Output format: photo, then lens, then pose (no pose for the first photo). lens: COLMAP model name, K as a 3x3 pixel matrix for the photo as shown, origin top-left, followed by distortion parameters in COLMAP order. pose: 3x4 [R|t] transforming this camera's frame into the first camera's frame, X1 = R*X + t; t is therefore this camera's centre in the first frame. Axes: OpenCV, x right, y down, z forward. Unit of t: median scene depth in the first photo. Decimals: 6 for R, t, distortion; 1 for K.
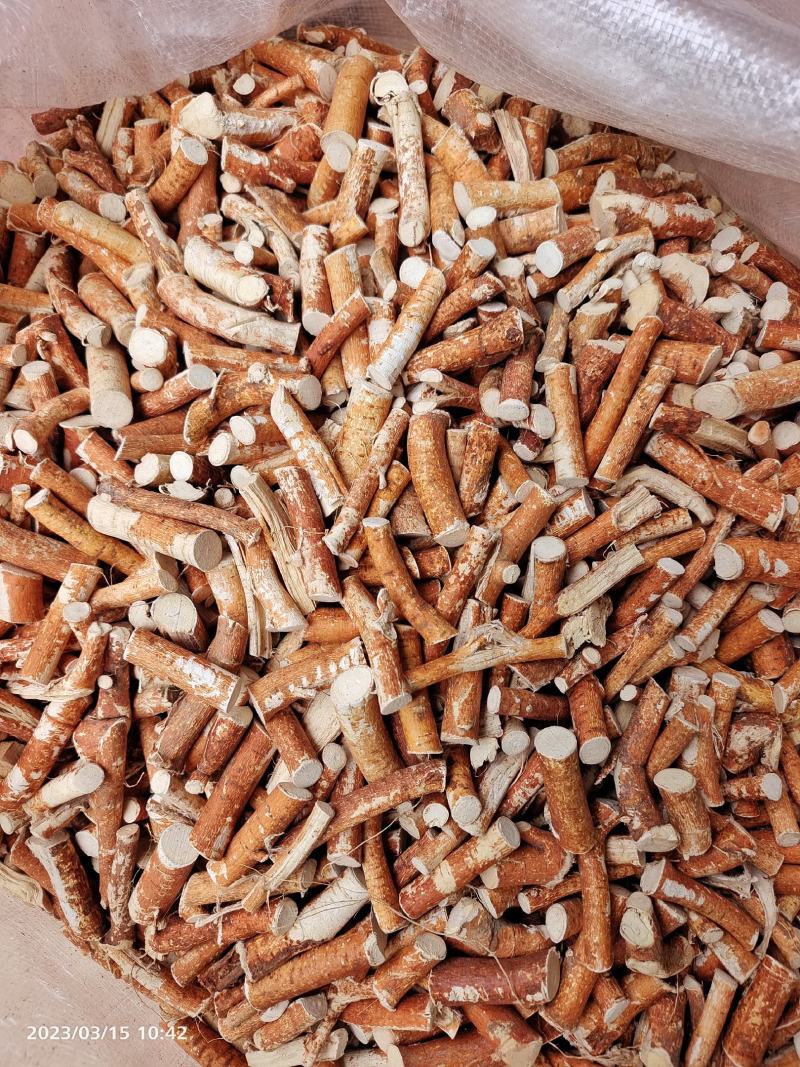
lens RADIAL K [[806.1, 0, 404.6], [0, 806.1, 533.3], [0, 0, 1]] dist [-0.007378, 0.023674]
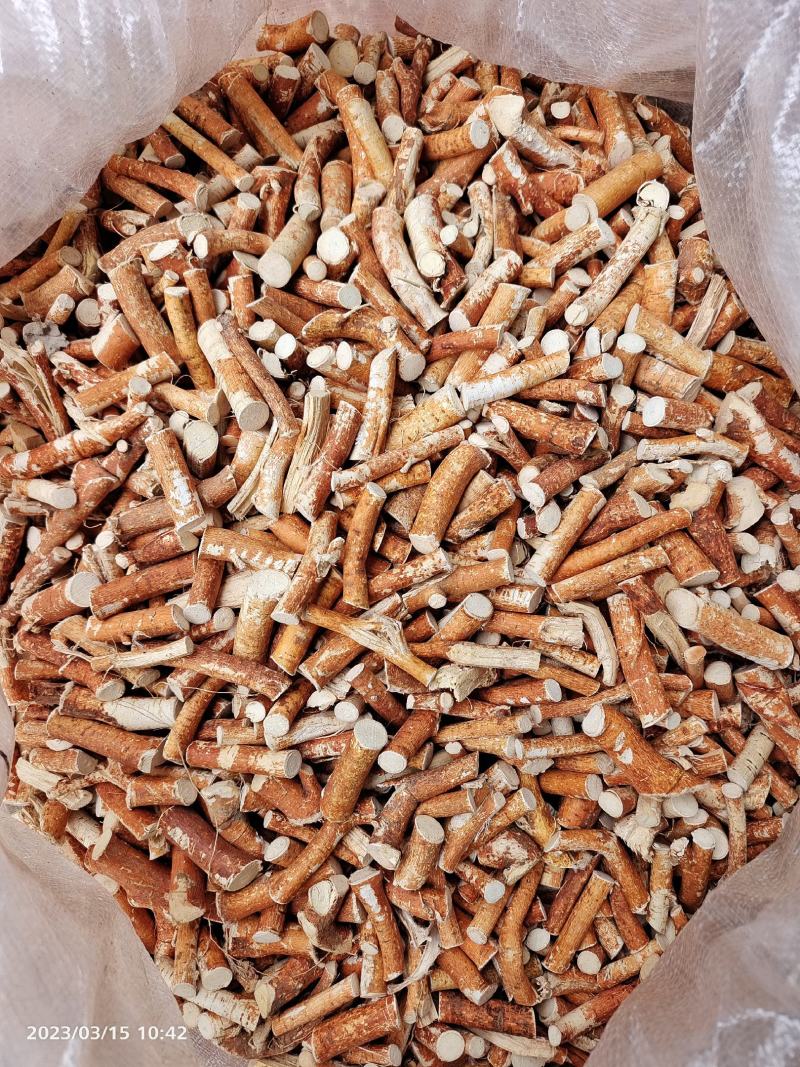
lens RADIAL K [[806.1, 0, 398.4], [0, 806.1, 530.2], [0, 0, 1]] dist [-0.007378, 0.023674]
pose [[0.753968, 0.652643, -0.074763, 0.104825], [-0.647540, 0.757539, 0.082628, -0.081930], [0.110562, -0.013887, 0.993772, -0.142812]]
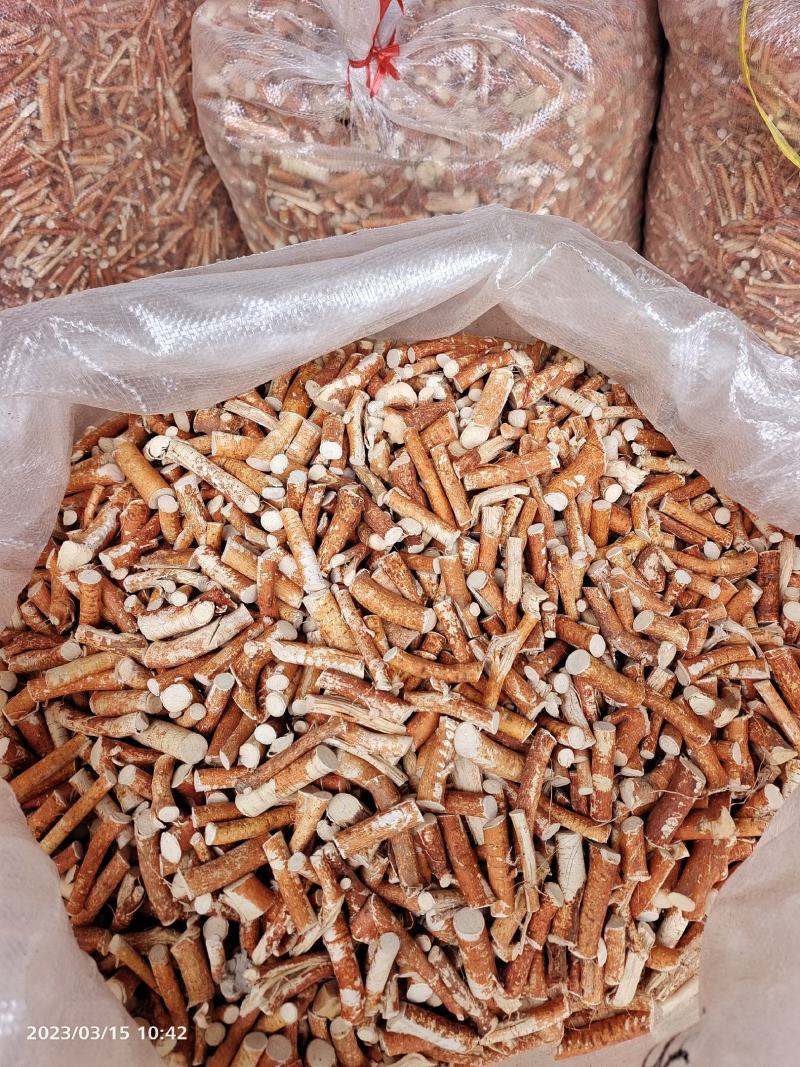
lens RADIAL K [[806.1, 0, 419.7], [0, 806.1, 517.2], [0, 0, 1]] dist [-0.007378, 0.023674]
pose [[0.651986, -0.713998, 0.255187, -0.185723], [0.745132, 0.665633, -0.041363, -0.074507], [-0.140327, 0.217116, 0.966007, -0.446206]]
